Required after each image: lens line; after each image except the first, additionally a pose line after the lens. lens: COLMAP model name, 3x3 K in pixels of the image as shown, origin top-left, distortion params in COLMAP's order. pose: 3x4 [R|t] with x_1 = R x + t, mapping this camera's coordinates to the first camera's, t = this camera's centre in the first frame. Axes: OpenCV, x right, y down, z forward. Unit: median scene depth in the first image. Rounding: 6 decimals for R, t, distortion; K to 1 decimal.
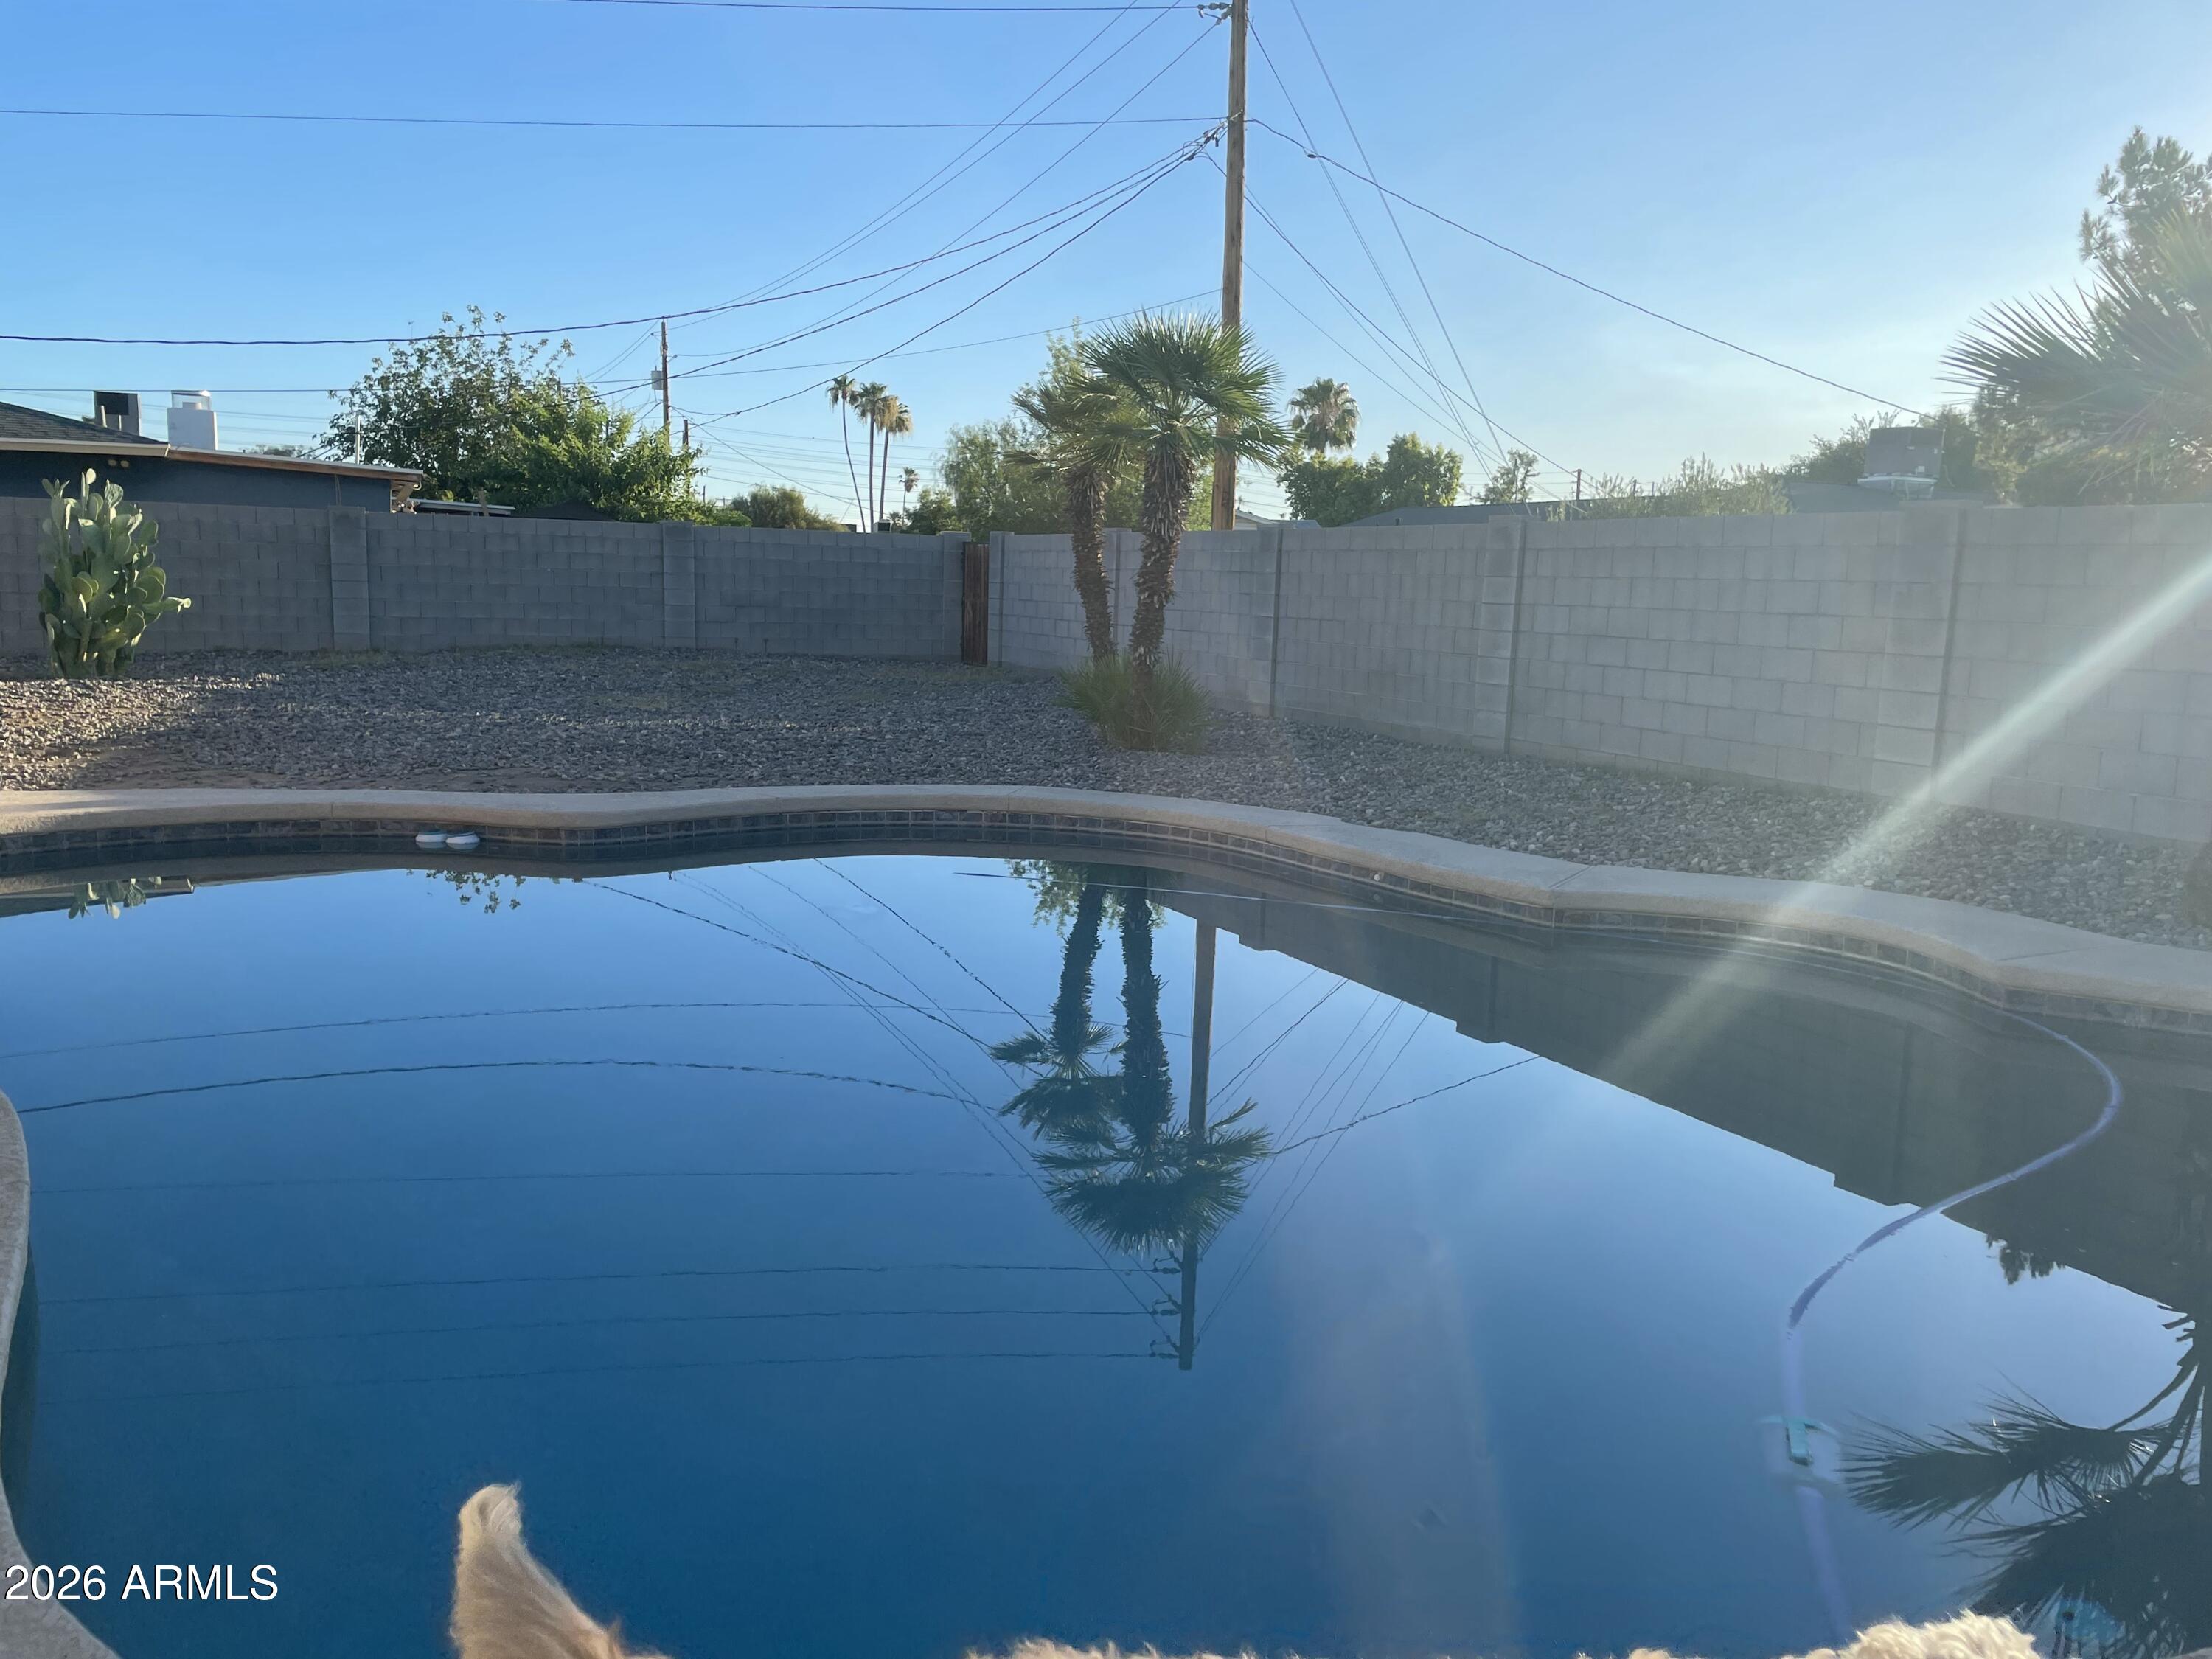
lens RADIAL K [[1851.0, 0, 1108.0], [0, 1851.0, 839.9], [0, 0, 1]] dist [0.066407, -0.018044]
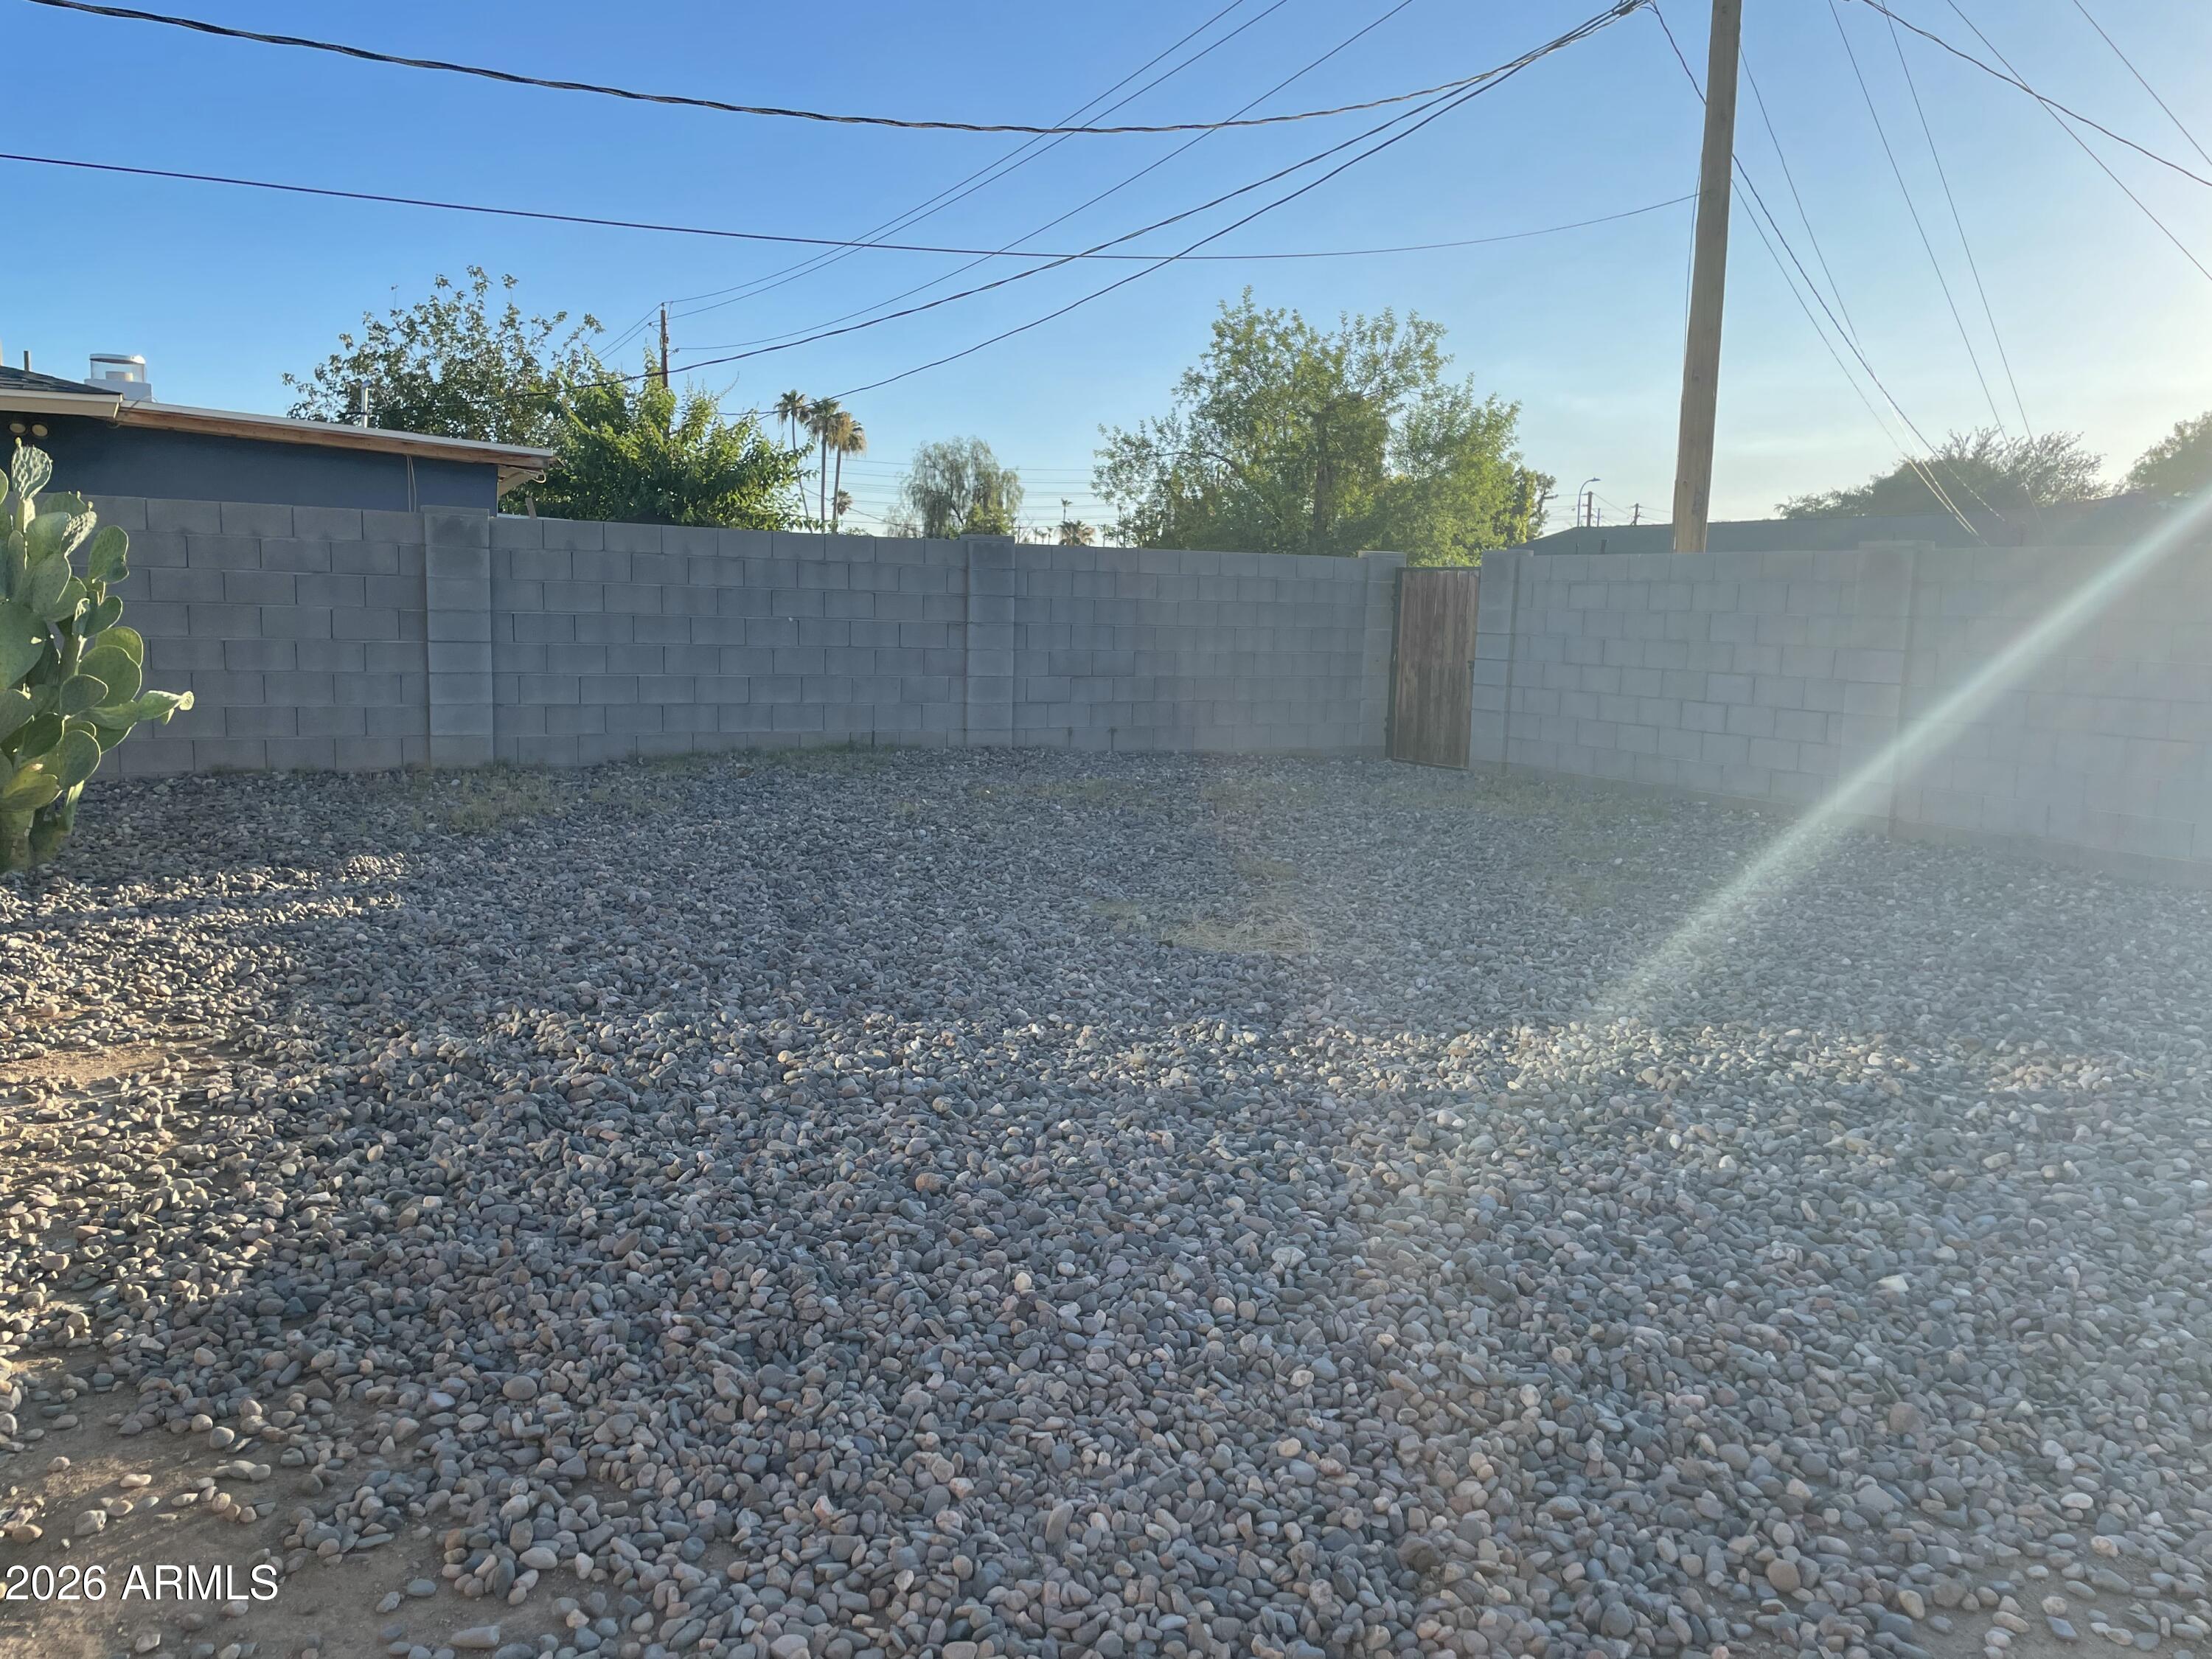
lens RADIAL K [[1851.0, 0, 1104.7], [0, 1851.0, 825.1], [0, 0, 1]] dist [0.066407, -0.018044]
pose [[0.998840, -0.004994, 0.047890, -0.114930], [0.006001, 0.999764, -0.020900, -0.034088], [-0.047774, 0.021163, 0.998634, 0.210905]]
